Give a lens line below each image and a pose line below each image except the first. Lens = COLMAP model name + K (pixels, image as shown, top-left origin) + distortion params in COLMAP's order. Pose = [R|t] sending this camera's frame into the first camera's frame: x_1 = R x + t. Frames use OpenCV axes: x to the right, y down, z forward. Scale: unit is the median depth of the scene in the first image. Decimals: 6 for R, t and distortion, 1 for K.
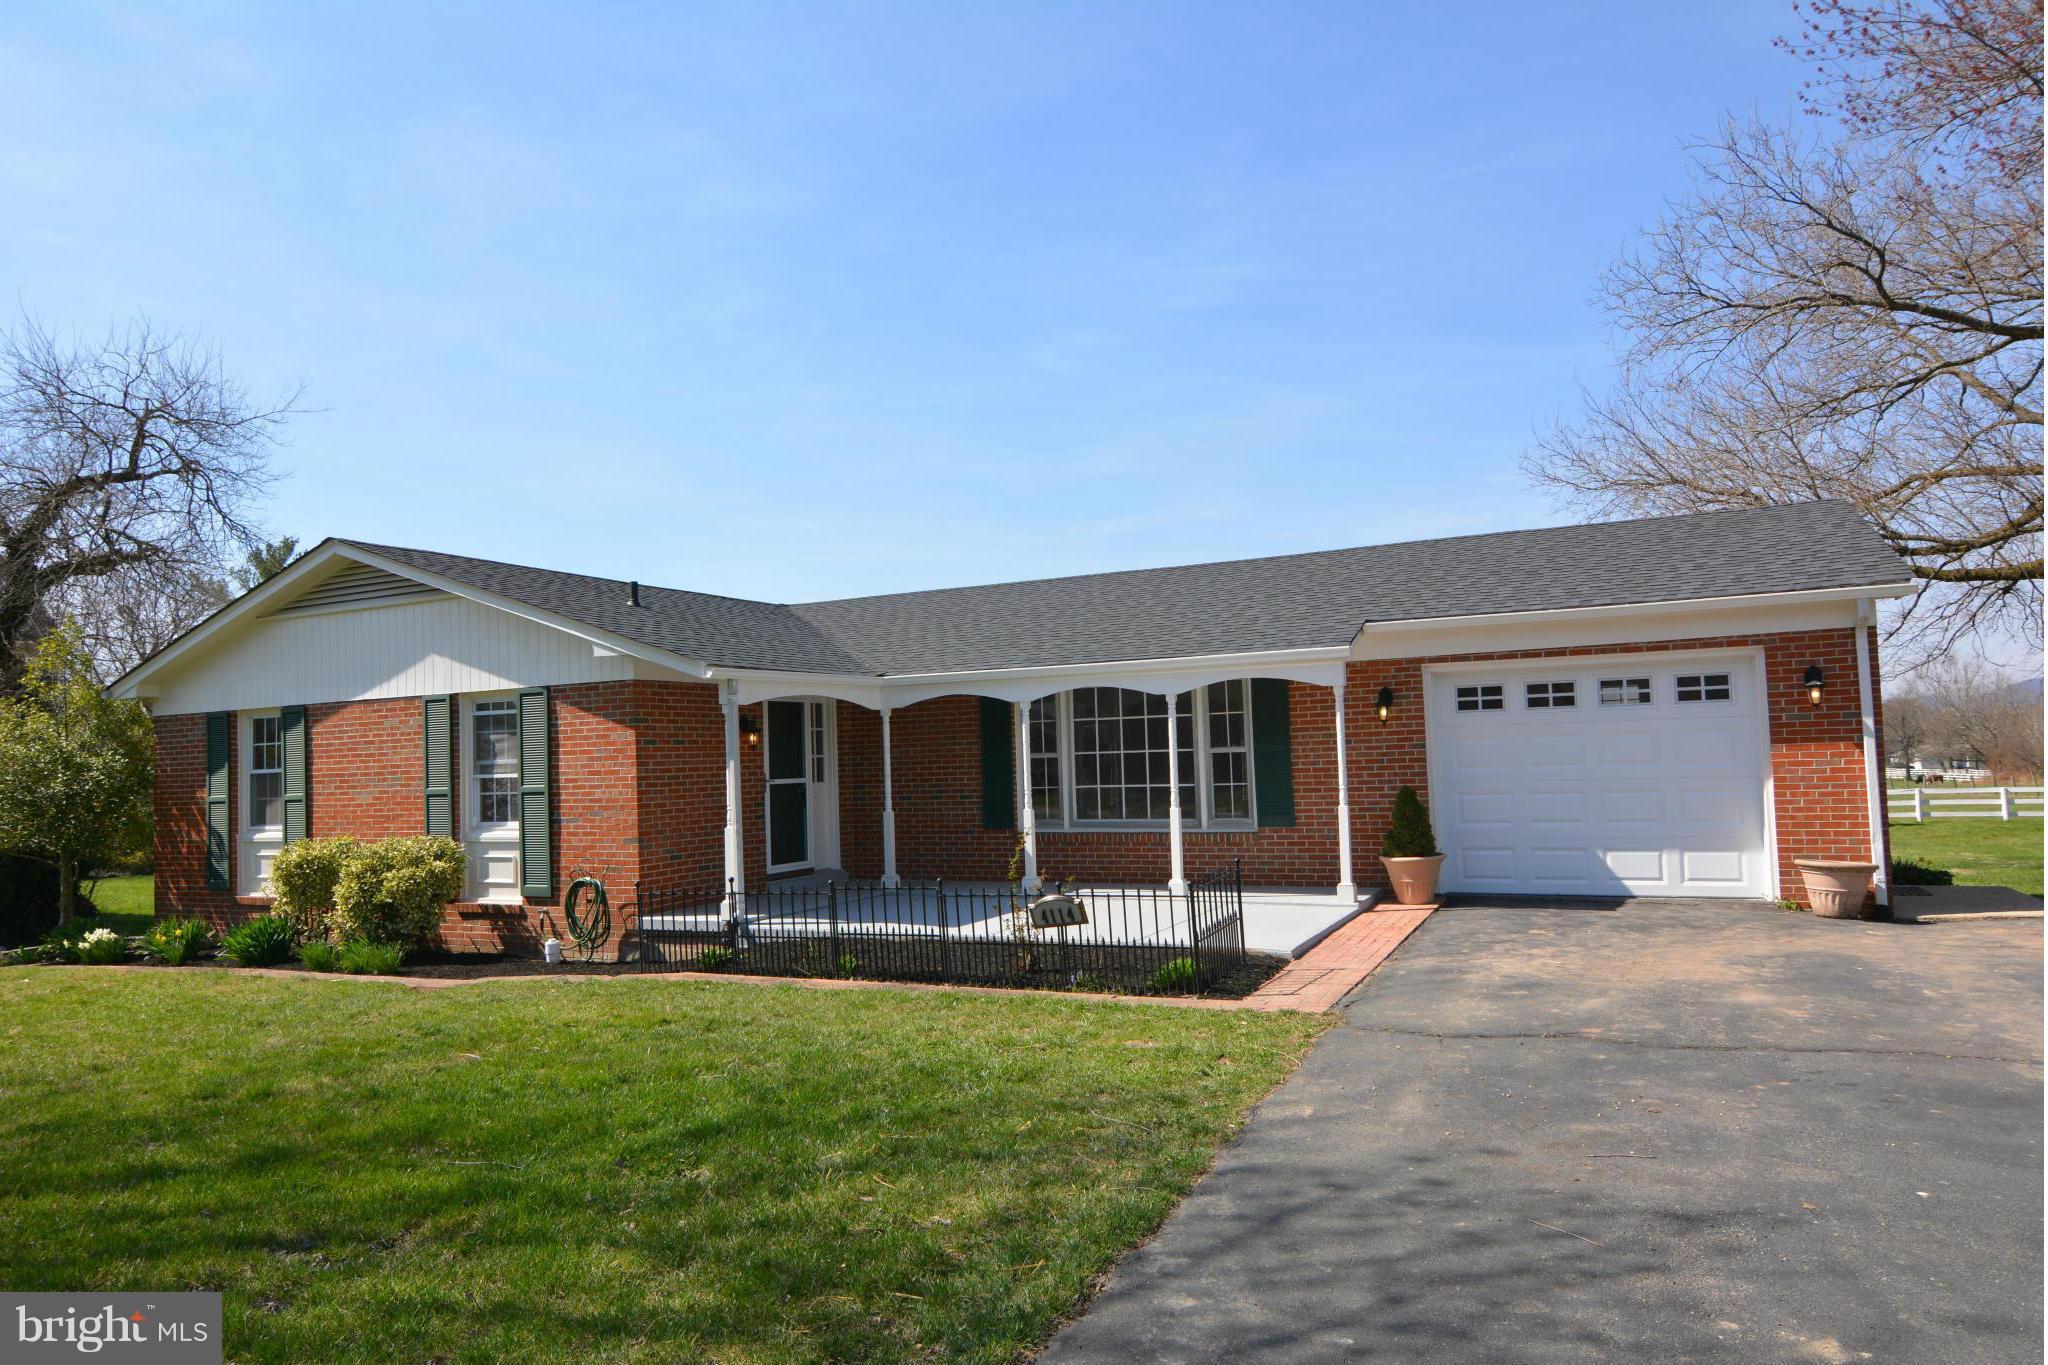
lens RADIAL K [[1334.2, 0, 1020.6], [0, 1334.2, 688.5], [0, 0, 1]] dist [0.004684, 0.001393]
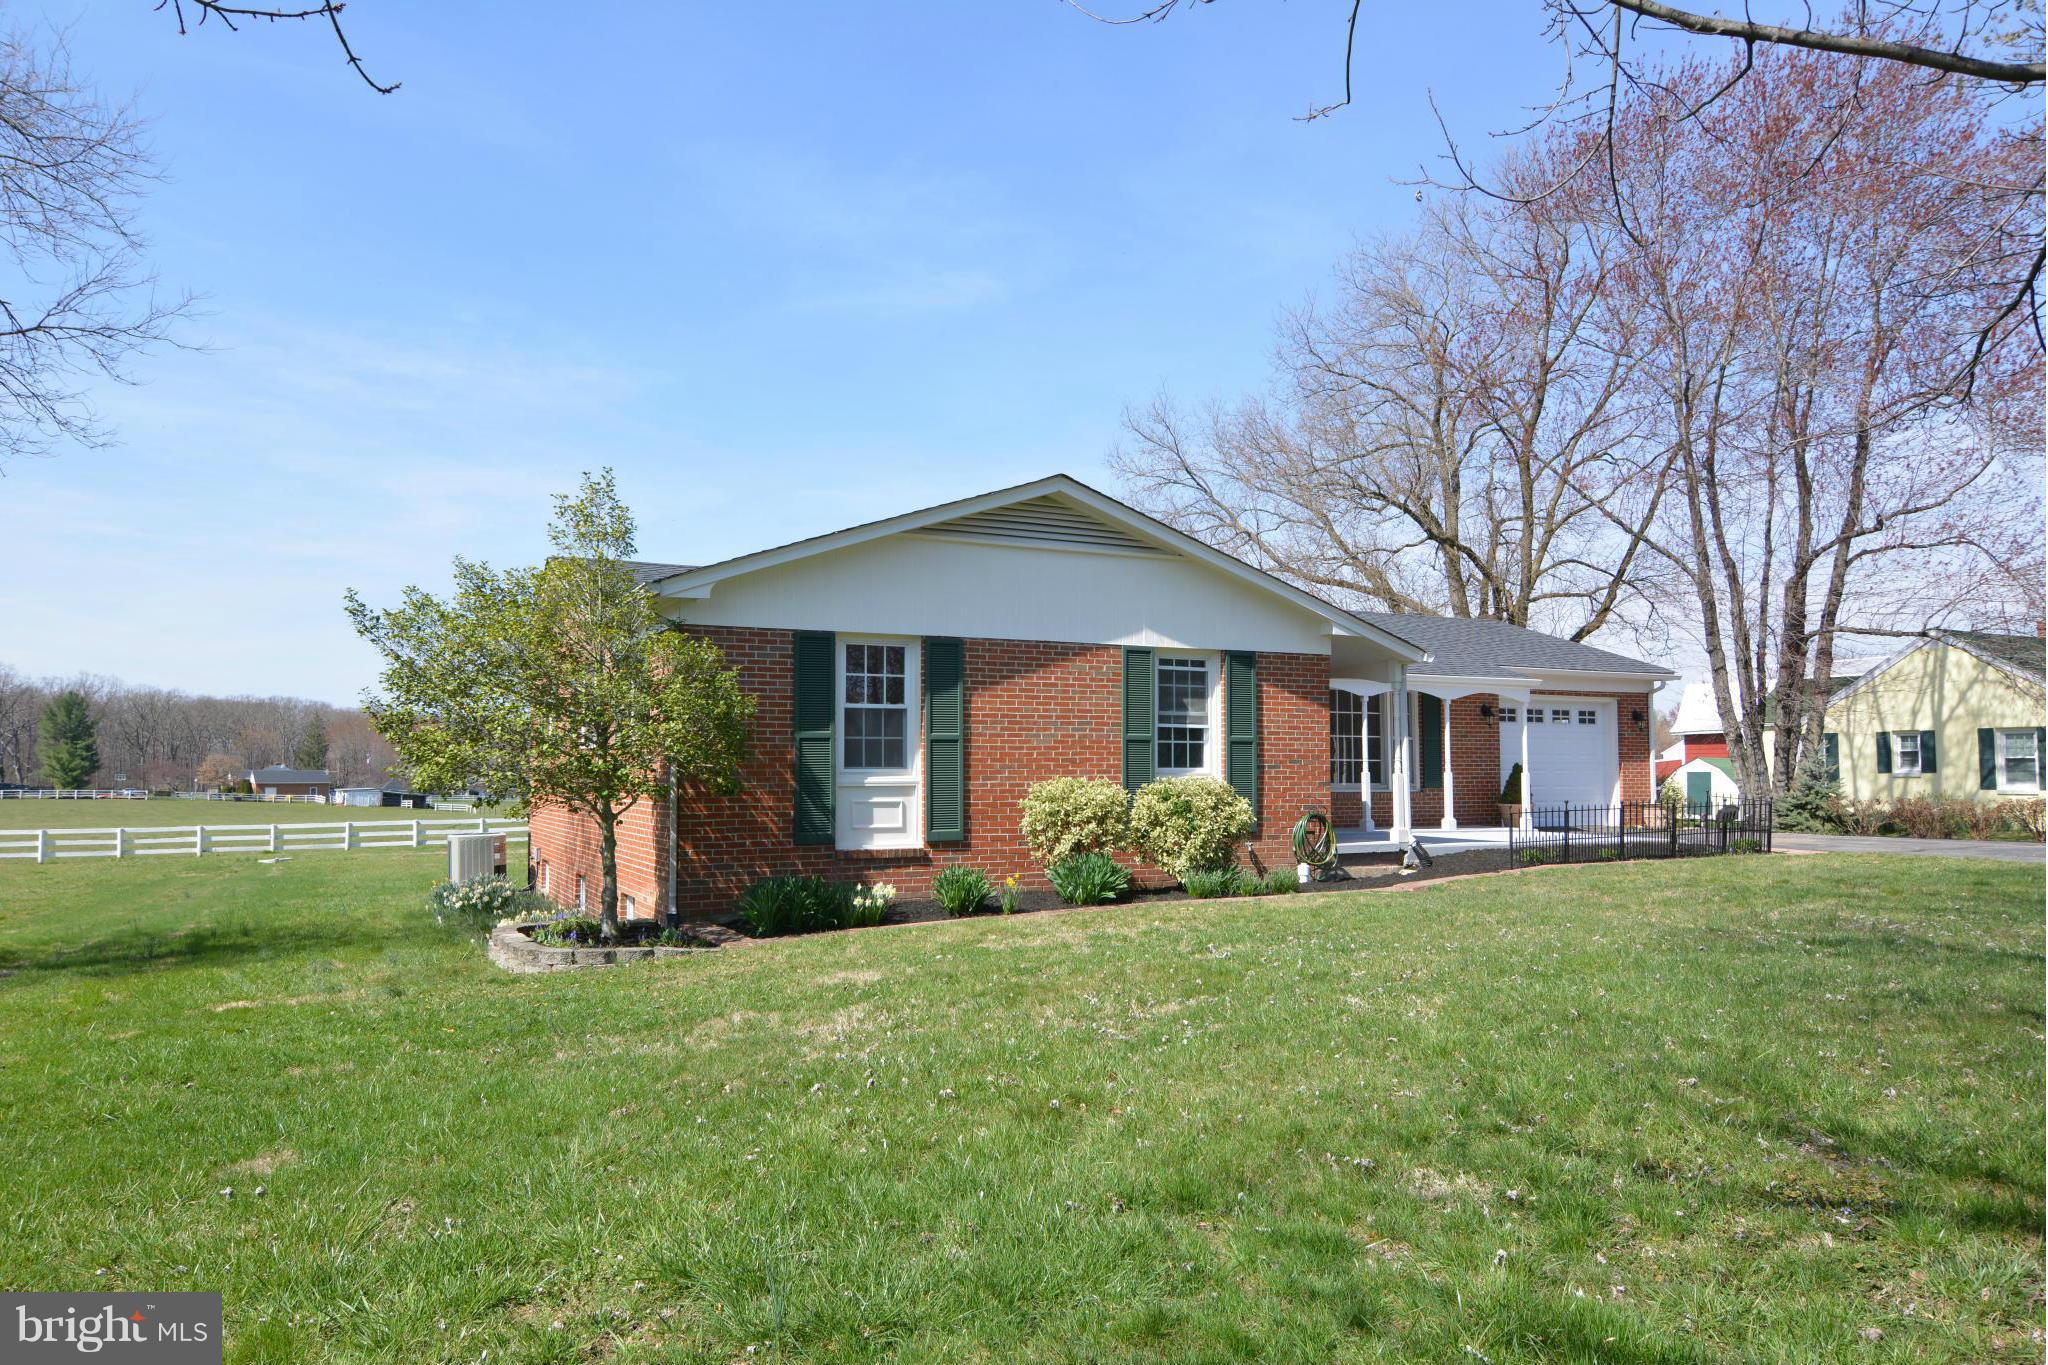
lens RADIAL K [[1334.2, 0, 1020.6], [0, 1334.2, 688.5], [0, 0, 1]] dist [0.004684, 0.001393]
pose [[0.601253, 0.081815, 0.794859, -1.192272], [-0.065587, 0.996441, -0.052953, 0.089770], [-0.796363, -0.020294, 0.604479, 0.387348]]
